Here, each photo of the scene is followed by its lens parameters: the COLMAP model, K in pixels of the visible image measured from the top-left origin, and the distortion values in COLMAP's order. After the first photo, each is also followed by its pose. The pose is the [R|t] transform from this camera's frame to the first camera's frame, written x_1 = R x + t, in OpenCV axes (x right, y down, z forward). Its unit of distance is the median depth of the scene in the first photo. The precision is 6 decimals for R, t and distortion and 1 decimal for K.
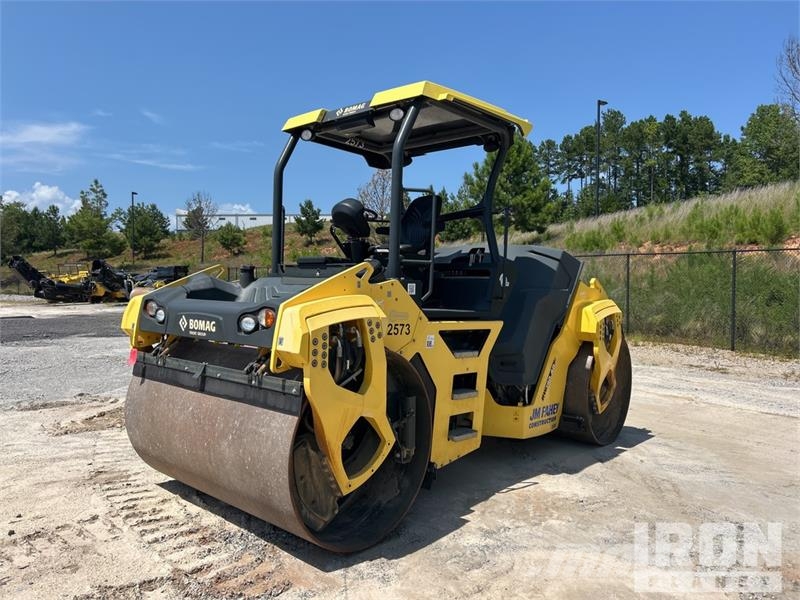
lens RADIAL K [[601.9, 0, 400.4], [0, 601.9, 311.5], [0, 0, 1]] dist [0.057573, -0.062330]
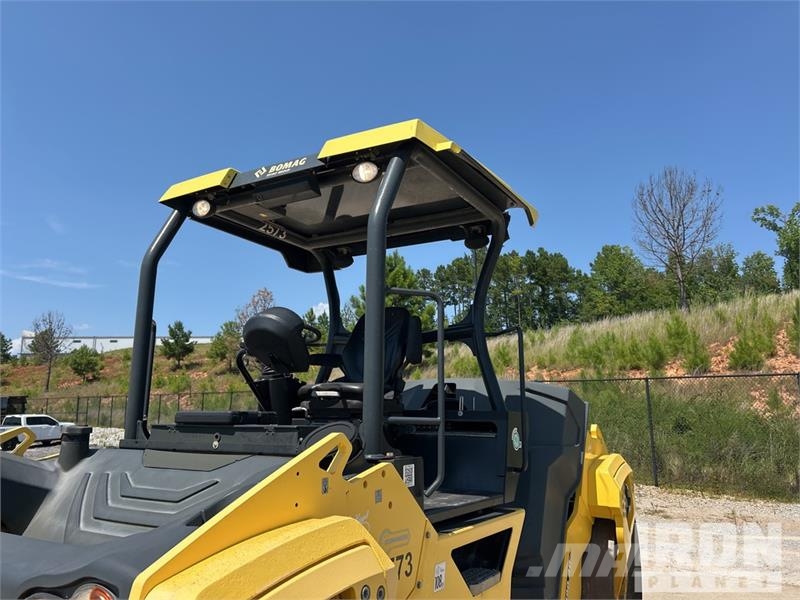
lens RADIAL K [[601.9, 0, 398.5], [0, 601.9, 308.6], [0, 0, 1]] dist [0.057573, -0.062330]
pose [[0.979865, 0.016744, 0.198956, -0.065259], [0.024736, 0.978619, -0.204187, -0.048963], [-0.198121, 0.204997, 0.958501, 0.318699]]
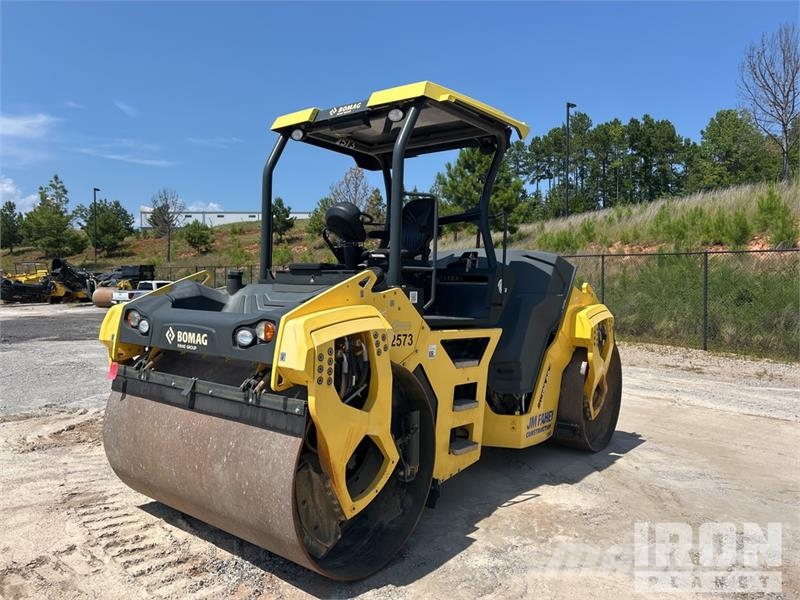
lens RADIAL K [[601.9, 0, 408.4], [0, 601.9, 304.3], [0, 0, 1]] dist [0.057573, -0.062330]
pose [[0.998050, -0.003178, 0.062346, -0.033353], [0.003746, 0.999953, -0.008984, -0.012037], [-0.062315, 0.009200, 0.998014, 0.031064]]
